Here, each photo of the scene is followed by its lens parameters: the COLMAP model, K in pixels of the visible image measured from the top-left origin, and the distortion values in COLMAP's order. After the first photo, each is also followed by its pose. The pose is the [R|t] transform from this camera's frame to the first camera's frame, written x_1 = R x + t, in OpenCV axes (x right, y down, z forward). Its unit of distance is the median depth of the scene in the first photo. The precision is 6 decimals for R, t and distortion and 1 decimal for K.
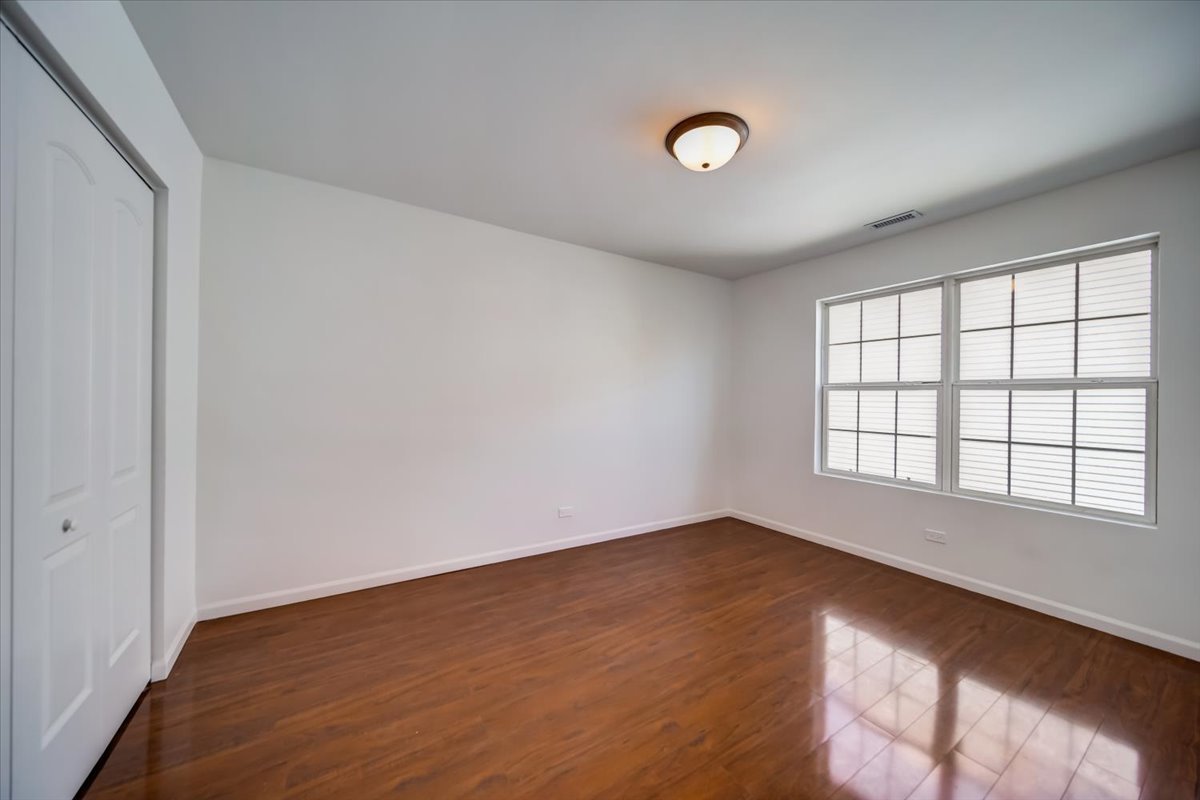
lens RADIAL K [[422.2, 0, 598.8], [0, 422.2, 396.2], [0, 0, 1]] dist [-0.000879, -0.000250]
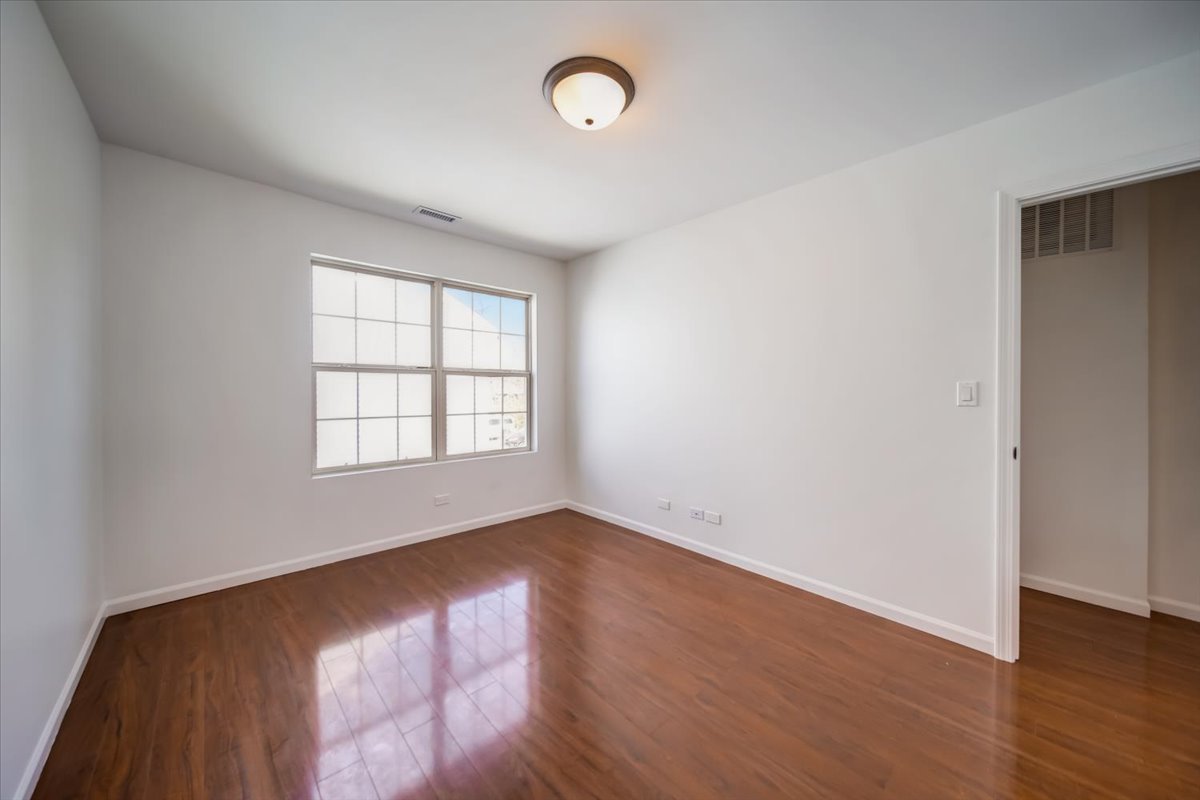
lens RADIAL K [[425.3, 0, 602.0], [0, 425.3, 387.0], [0, 0, 1]] dist [-0.001422, -0.000311]
pose [[-0.191335, -0.017126, 0.981375, -0.451536], [-0.015725, 0.999773, 0.014381, -0.004634], [-0.981399, -0.012680, -0.191561, 0.815582]]
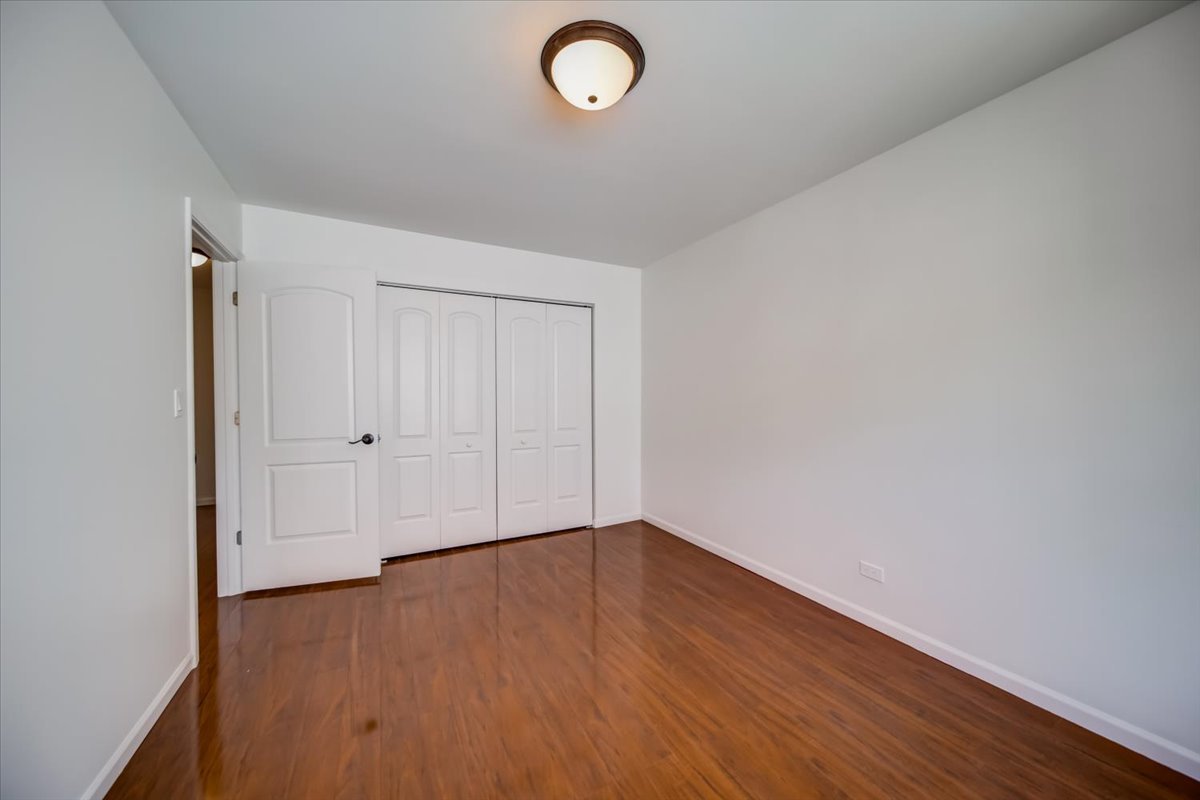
lens RADIAL K [[422.2, 0, 598.8], [0, 422.2, 396.2], [0, 0, 1]] dist [-0.000879, -0.000250]
pose [[-0.080792, -0.012162, -0.996657, 0.726658], [0.006396, 0.999899, -0.012720, 0.011131], [0.996710, -0.007402, -0.080706, 0.757422]]
